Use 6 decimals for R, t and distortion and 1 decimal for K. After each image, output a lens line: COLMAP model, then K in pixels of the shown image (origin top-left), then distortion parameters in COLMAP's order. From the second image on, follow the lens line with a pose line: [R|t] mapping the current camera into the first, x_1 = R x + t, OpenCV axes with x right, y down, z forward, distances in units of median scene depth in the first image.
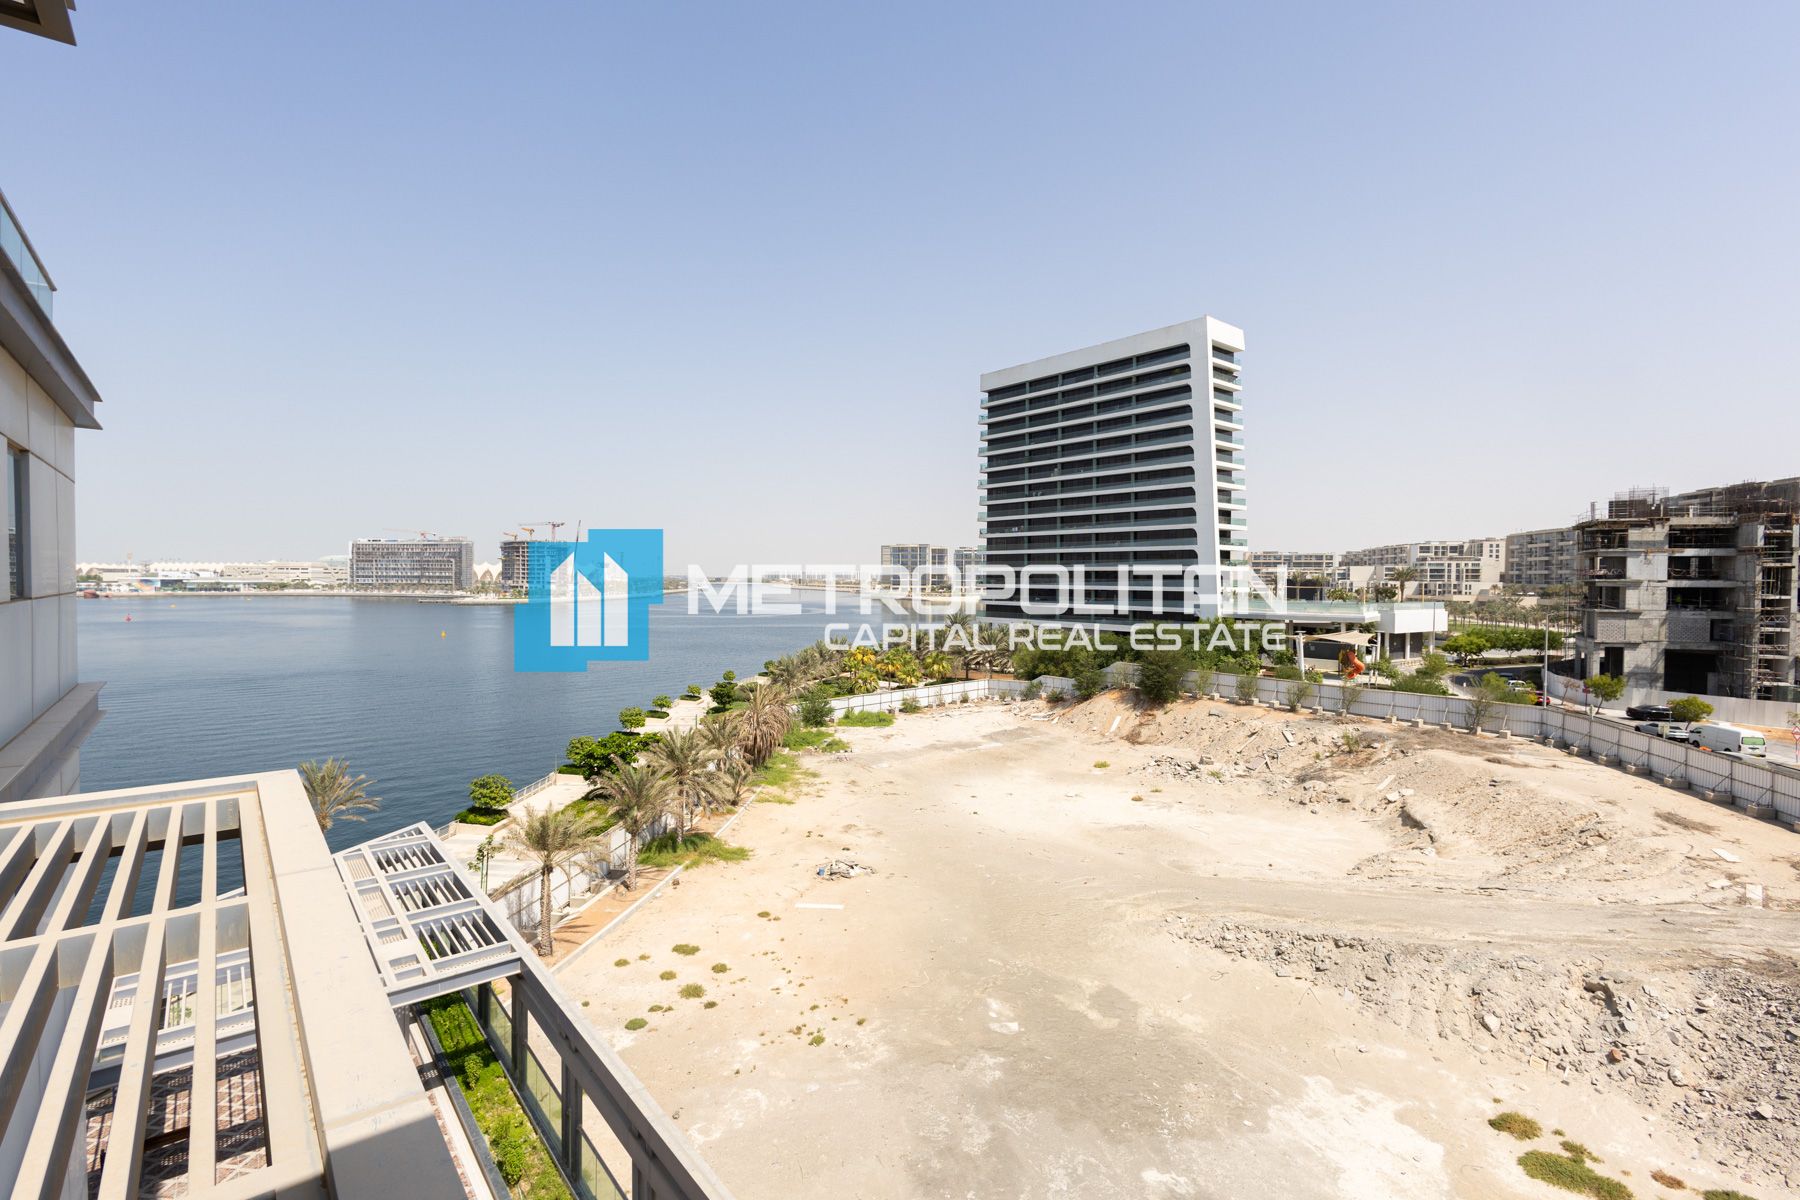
lens RADIAL K [[822.5, 0, 894.7], [0, 822.5, 589.6], [0, 0, 1]] dist [0.009610, -0.003131]
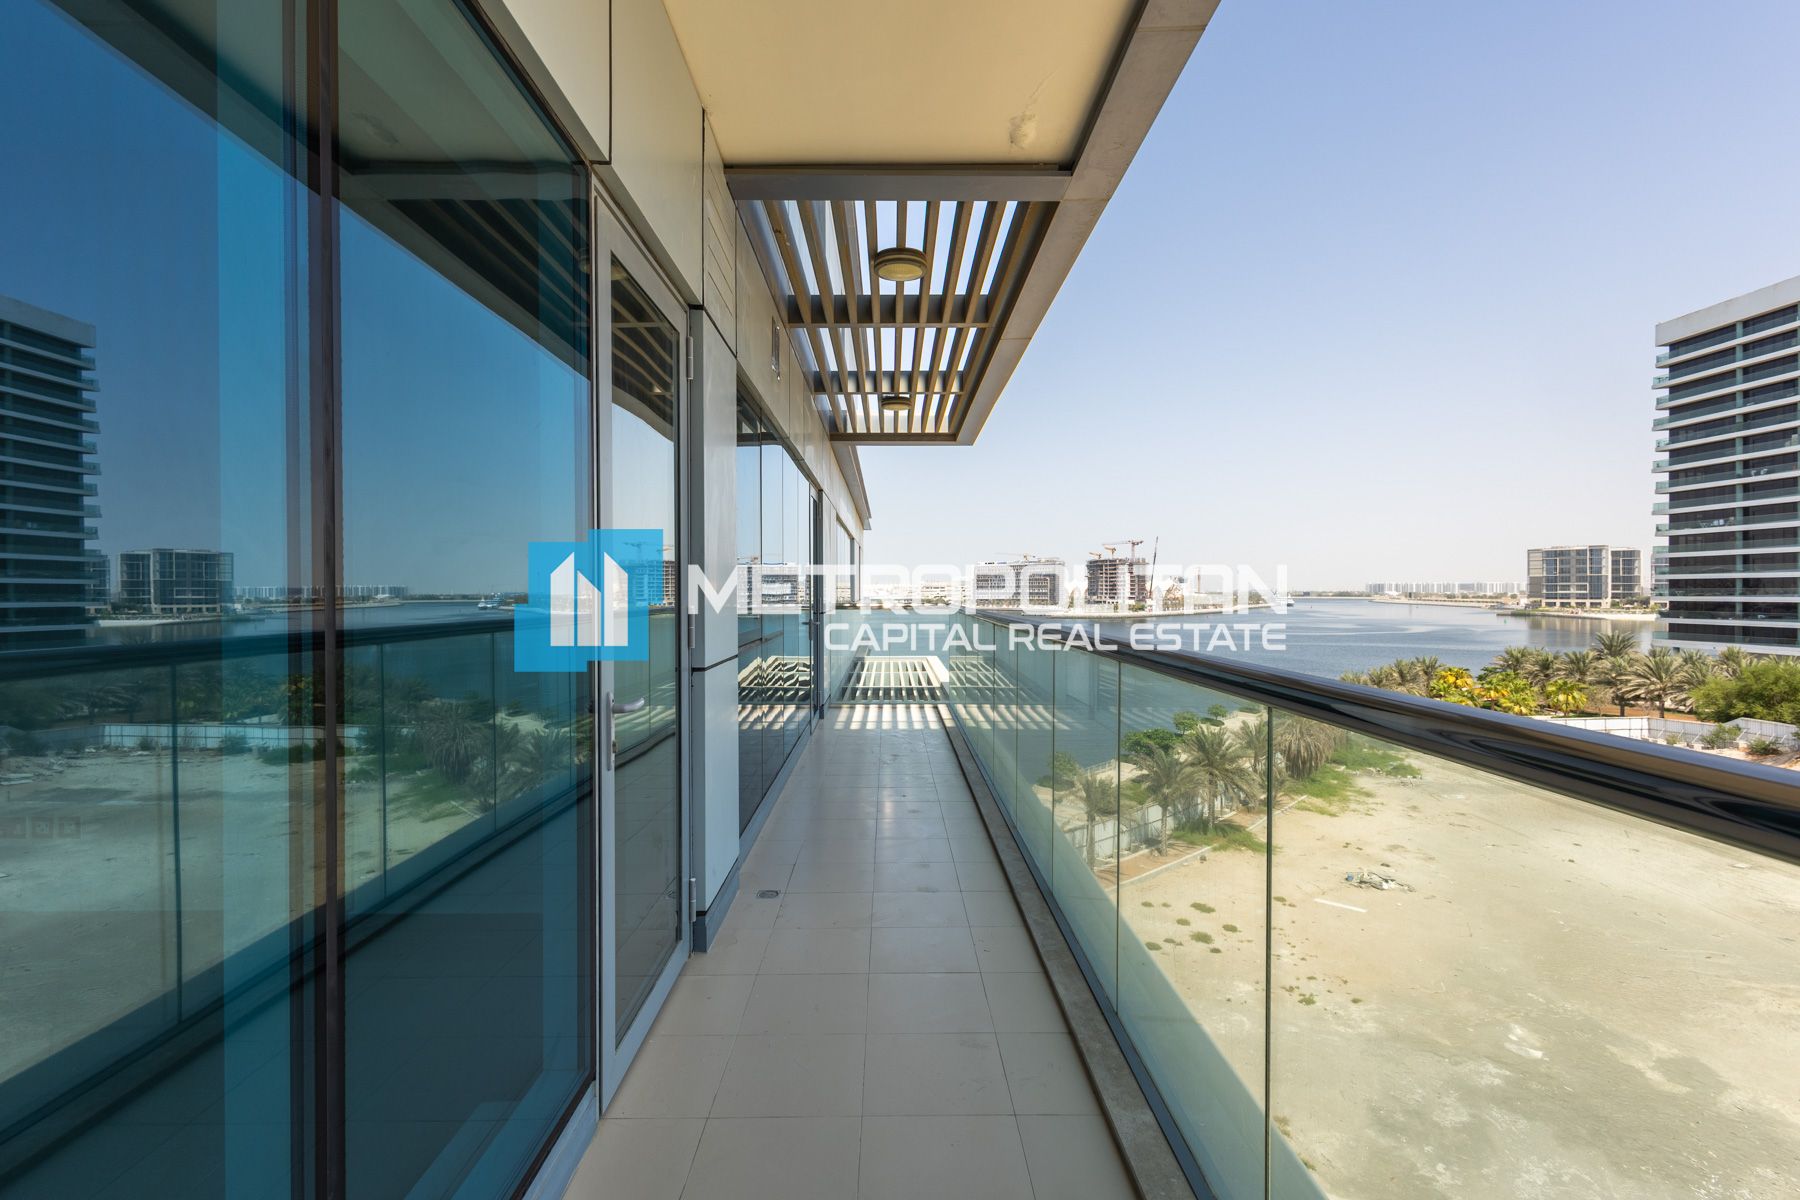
lens RADIAL K [[822.5, 0, 894.8], [0, 822.5, 598.0], [0, 0, 1]] dist [0.009610, -0.003131]
pose [[0.778527, -0.004665, -0.627594, 0.114019], [-0.000451, 0.999968, -0.007992, 0.003505], [0.627611, 0.006505, 0.778500, -0.151659]]
